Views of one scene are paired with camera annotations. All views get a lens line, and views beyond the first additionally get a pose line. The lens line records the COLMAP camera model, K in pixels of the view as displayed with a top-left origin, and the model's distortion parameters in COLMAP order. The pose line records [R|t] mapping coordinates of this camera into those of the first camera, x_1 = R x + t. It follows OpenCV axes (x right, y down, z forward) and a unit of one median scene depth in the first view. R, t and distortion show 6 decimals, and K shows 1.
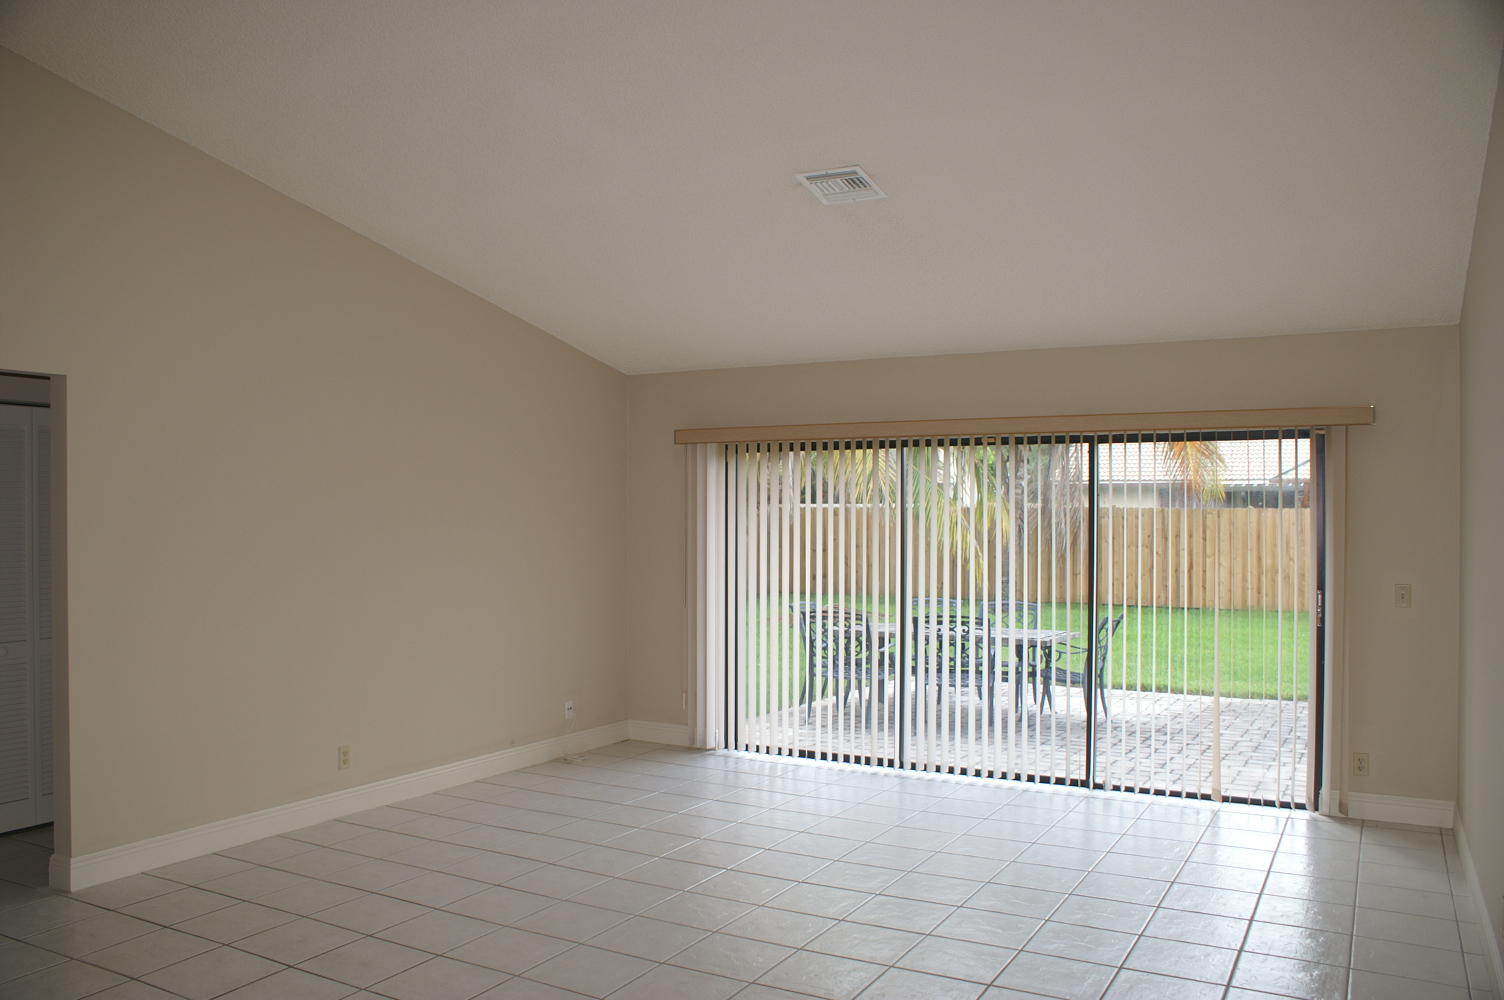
lens RADIAL K [[1189.0, 0, 752.1], [0, 1189.0, 505.6], [0, 0, 1]] dist [-0.138229, 0.114208]
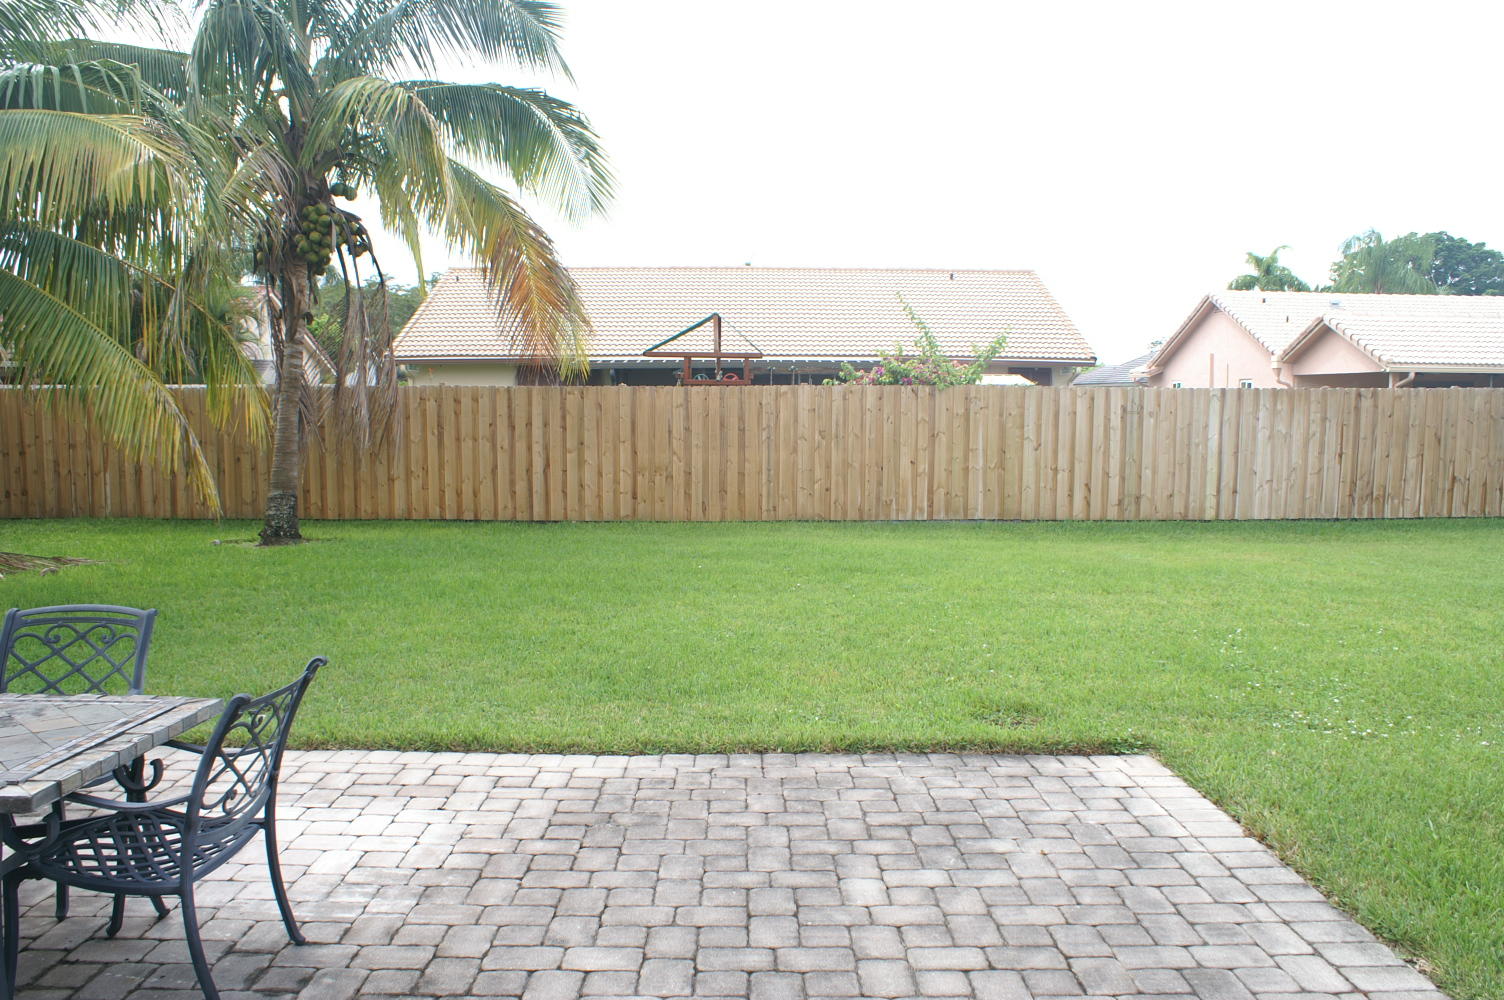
lens RADIAL K [[1189.0, 0, 760.9], [0, 1189.0, 513.2], [0, 0, 1]] dist [-0.138229, 0.114208]
pose [[0.866310, -0.051987, 0.496793, 0.118936], [-0.001255, 0.994340, 0.106240, 0.002171], [-0.499504, -0.092660, 0.861342, 0.282837]]
